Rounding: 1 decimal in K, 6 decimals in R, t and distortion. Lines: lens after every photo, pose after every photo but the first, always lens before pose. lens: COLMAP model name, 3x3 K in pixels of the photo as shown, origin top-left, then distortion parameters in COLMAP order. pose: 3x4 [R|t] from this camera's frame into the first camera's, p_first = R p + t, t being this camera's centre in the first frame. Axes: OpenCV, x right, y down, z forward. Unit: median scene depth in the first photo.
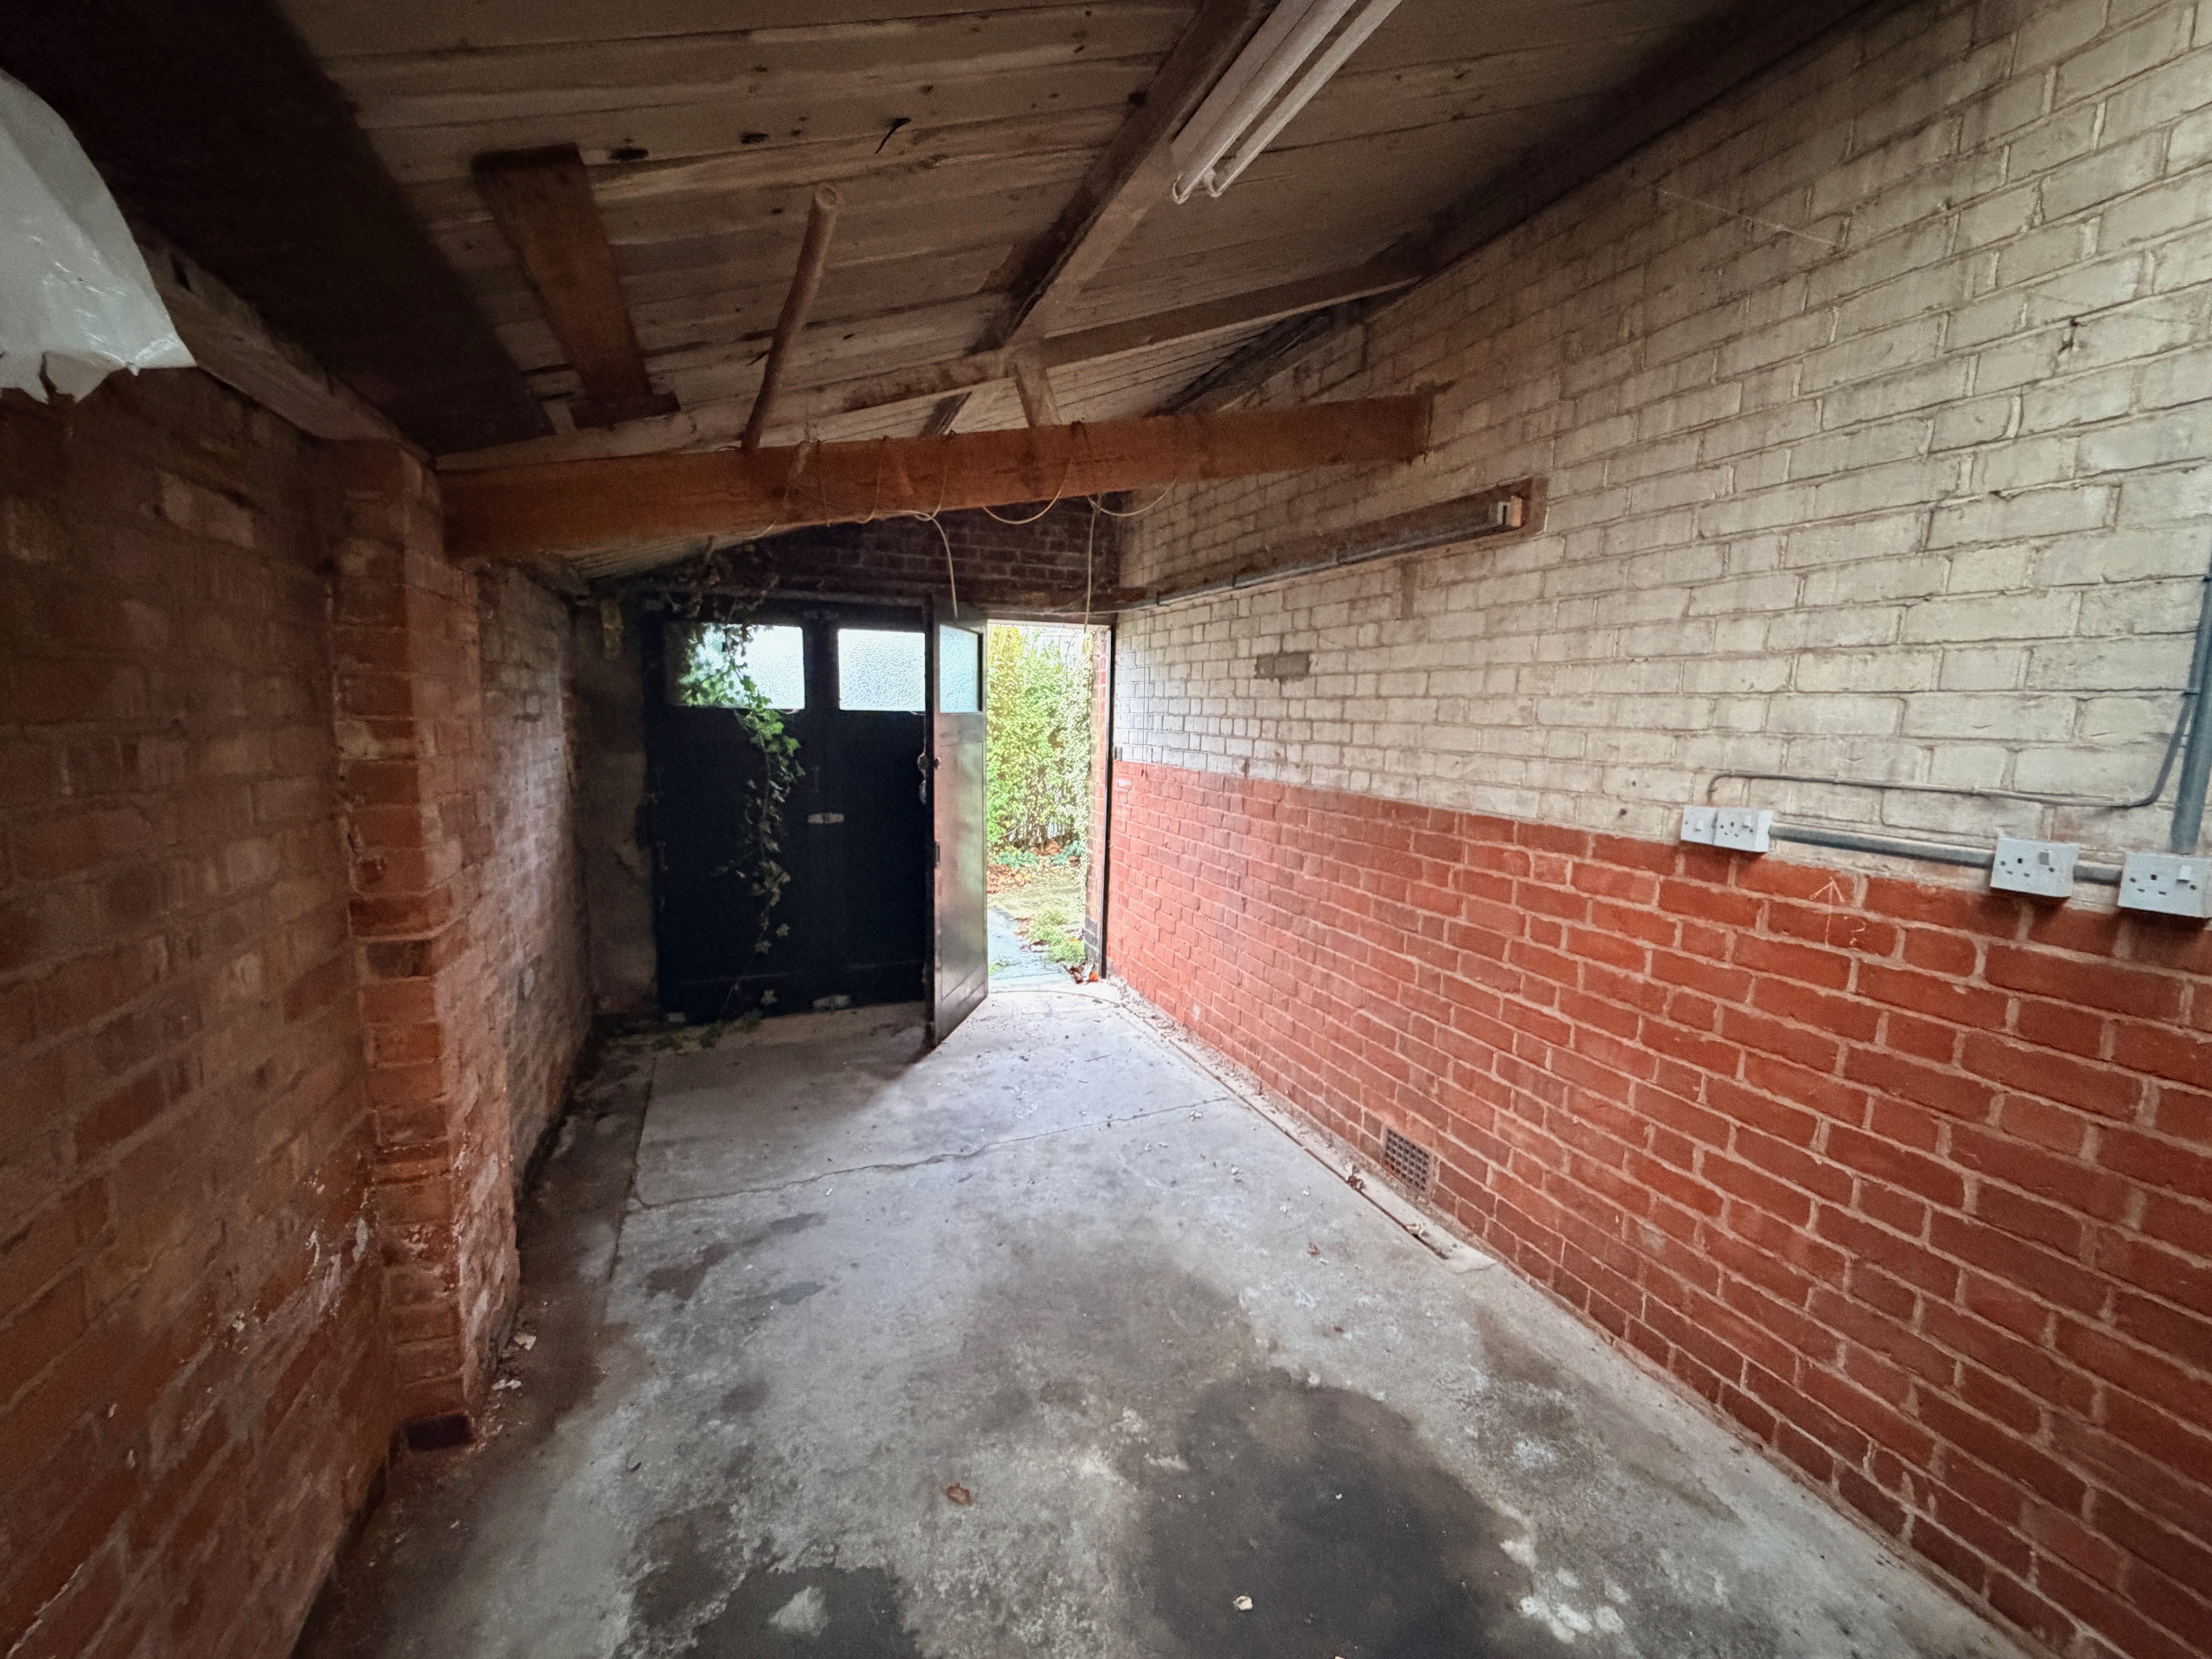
lens RADIAL K [[879.6, 0, 1103.7], [0, 879.6, 829.0], [0, 0, 1]] dist [-0.003404, 0.000453]
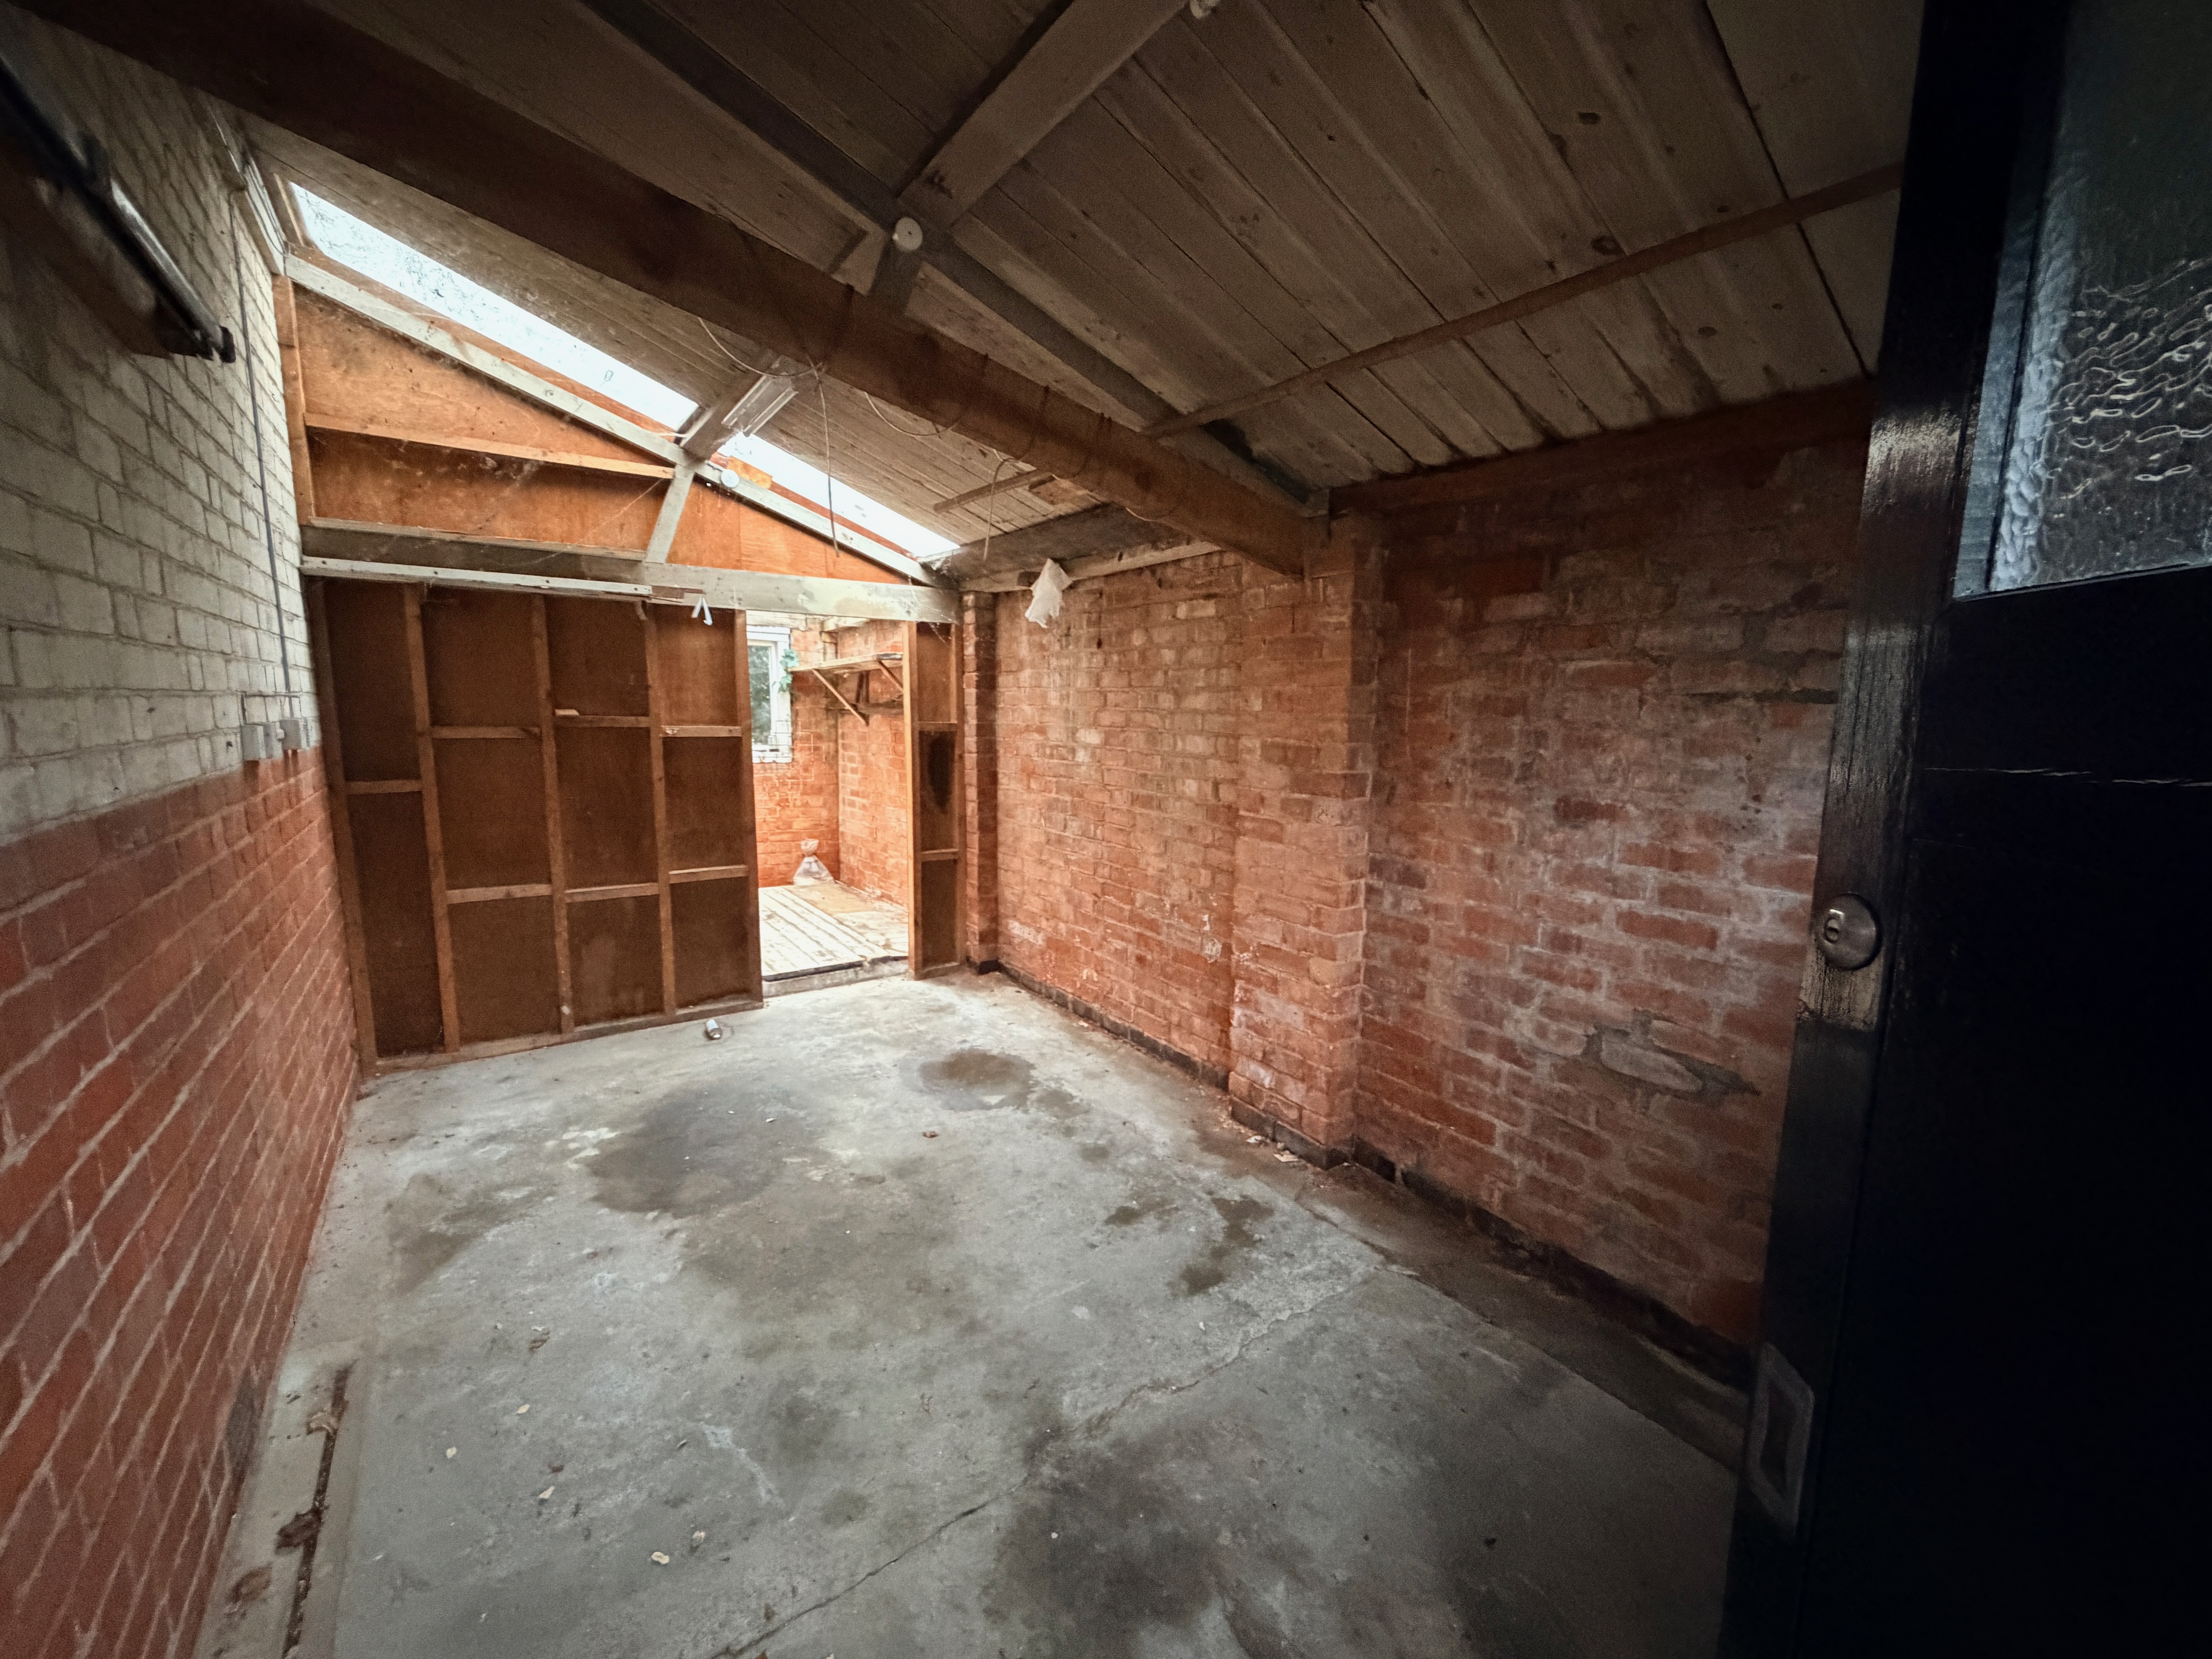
lens RADIAL K [[879.6, 0, 1096.6], [0, 879.6, 830.4], [0, 0, 1]] dist [-0.003404, 0.000453]
pose [[-0.975289, -0.003218, -0.220909, -0.090490], [-0.063319, 0.962021, 0.265530, -0.247530], [0.211664, 0.272956, -0.938453, 2.218210]]
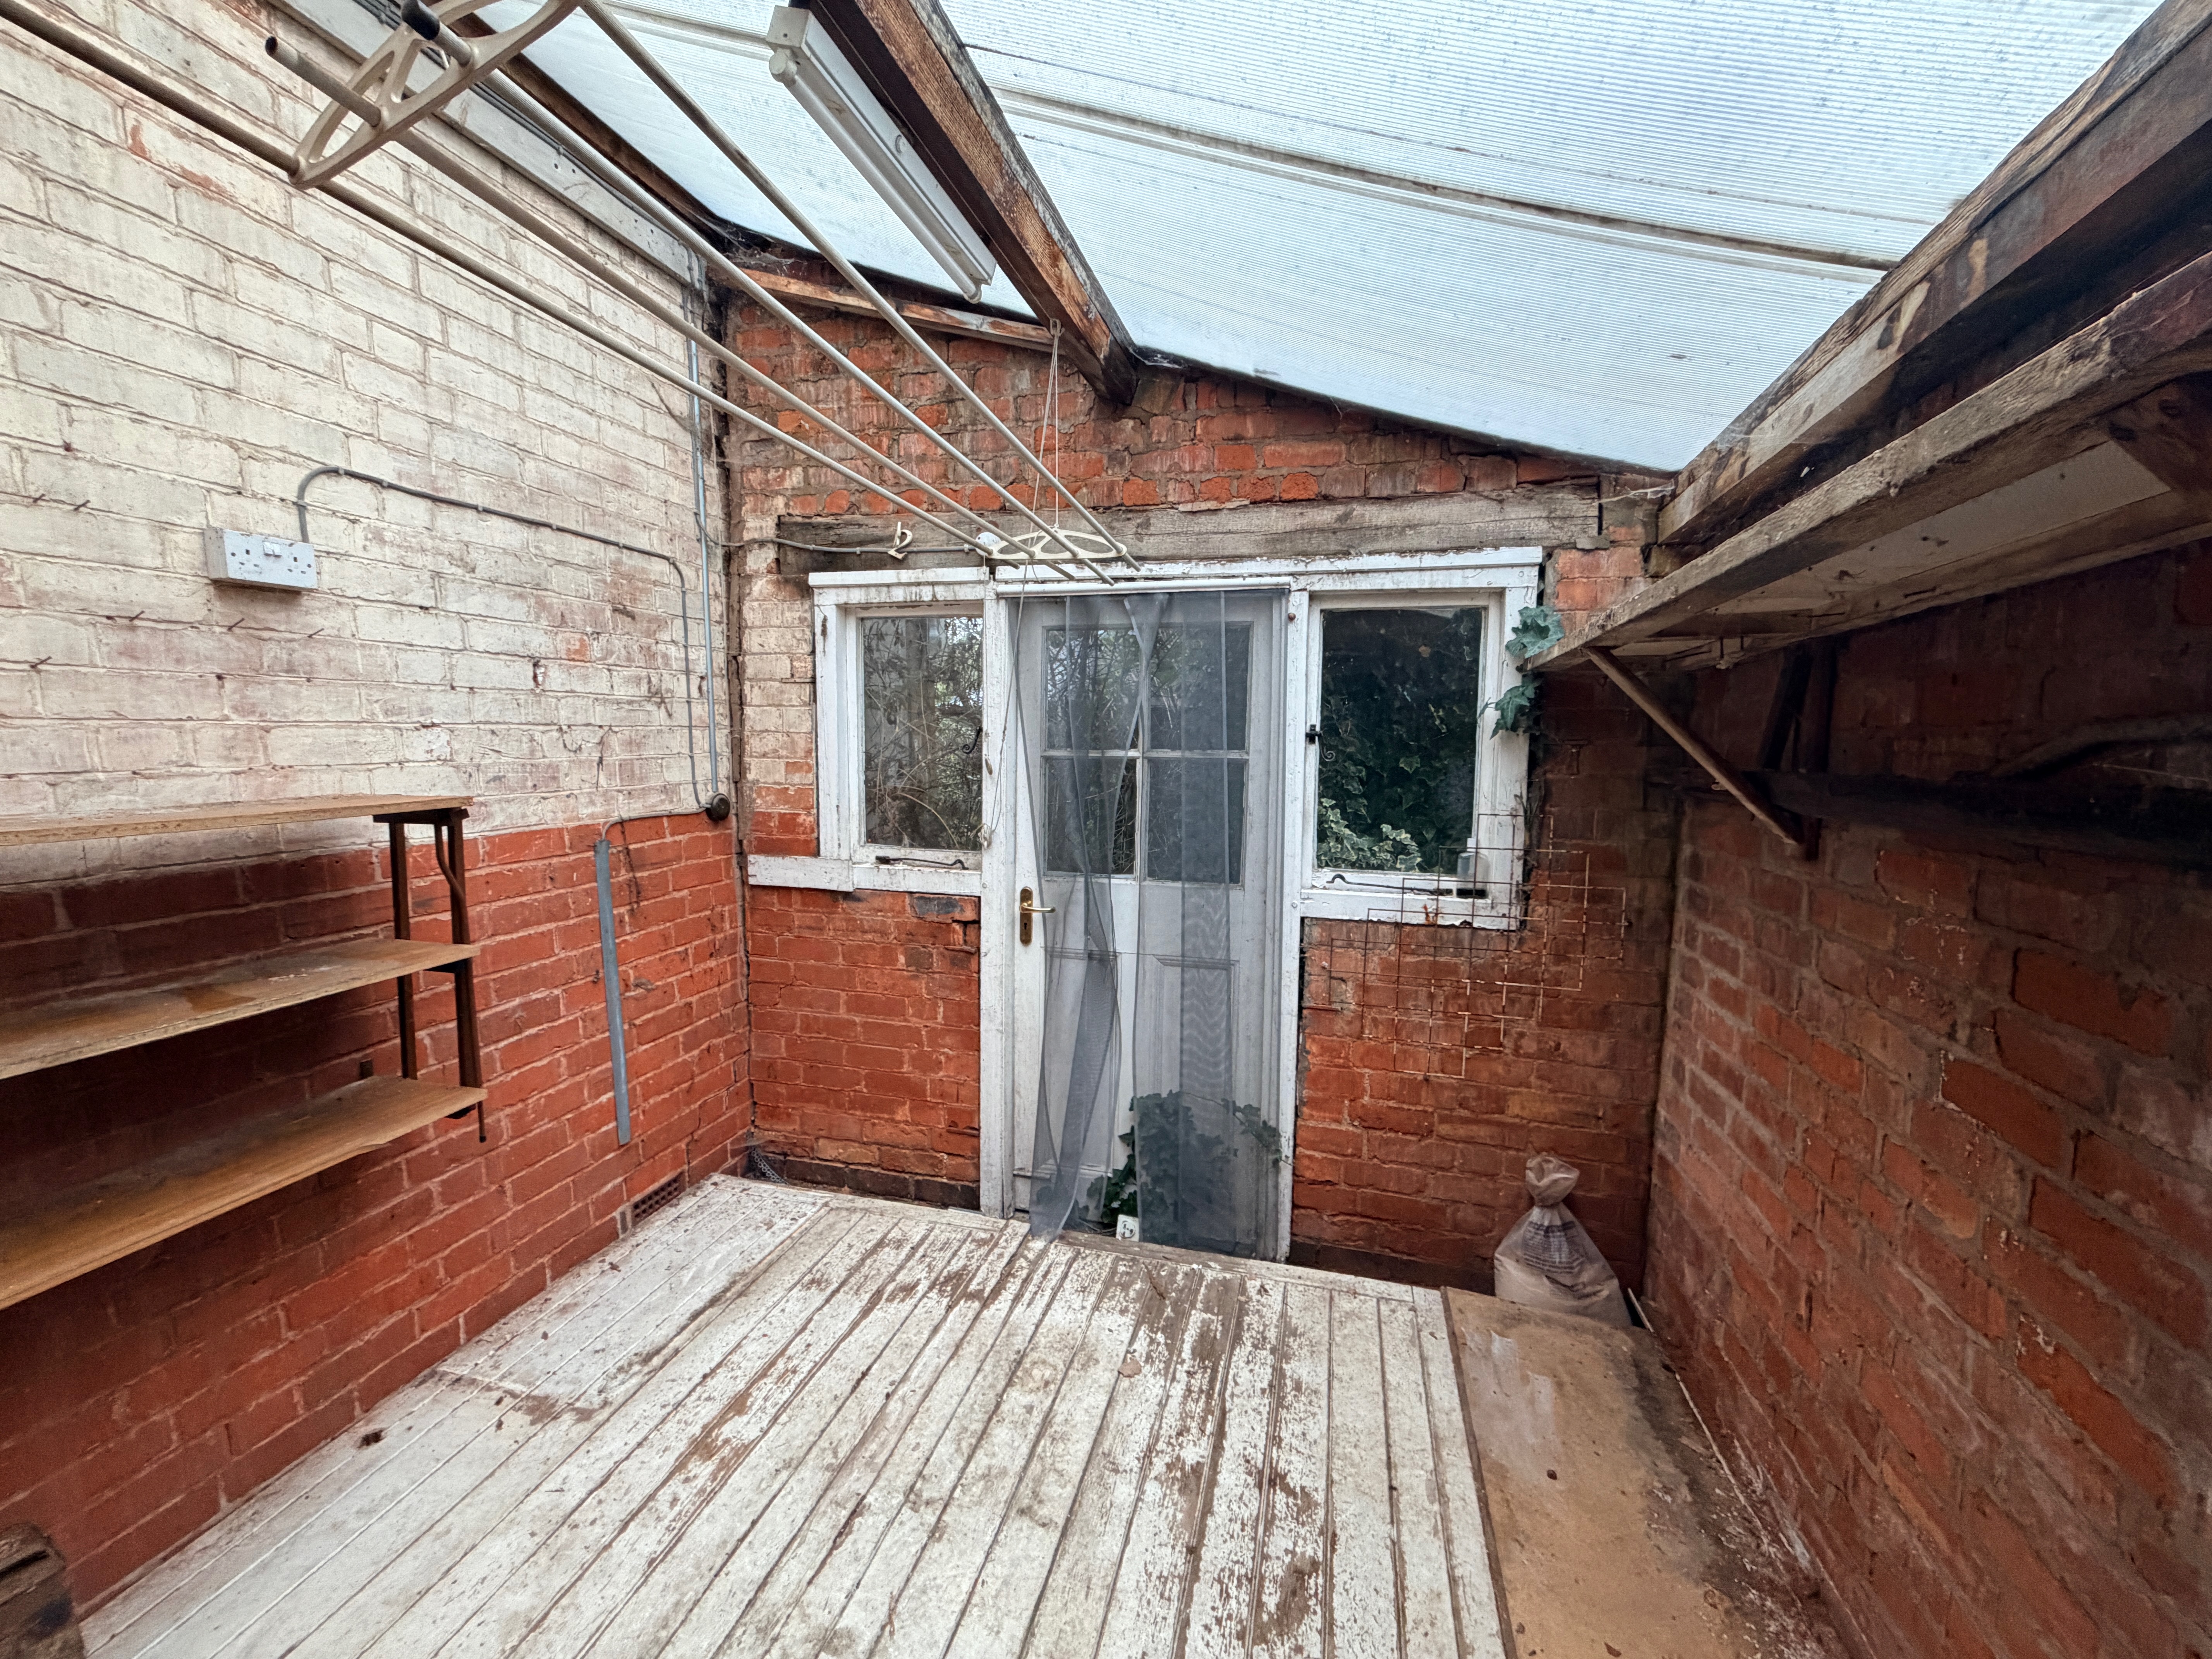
lens RADIAL K [[879.6, 0, 1099.2], [0, 879.6, 817.7], [0, 0, 1]] dist [-0.003404, 0.000453]
pose [[-0.792121, -0.079195, 0.605204, -0.036188], [0.066206, 0.974548, 0.214180, -0.138929], [-0.606762, 0.209724, -0.766717, 1.339918]]
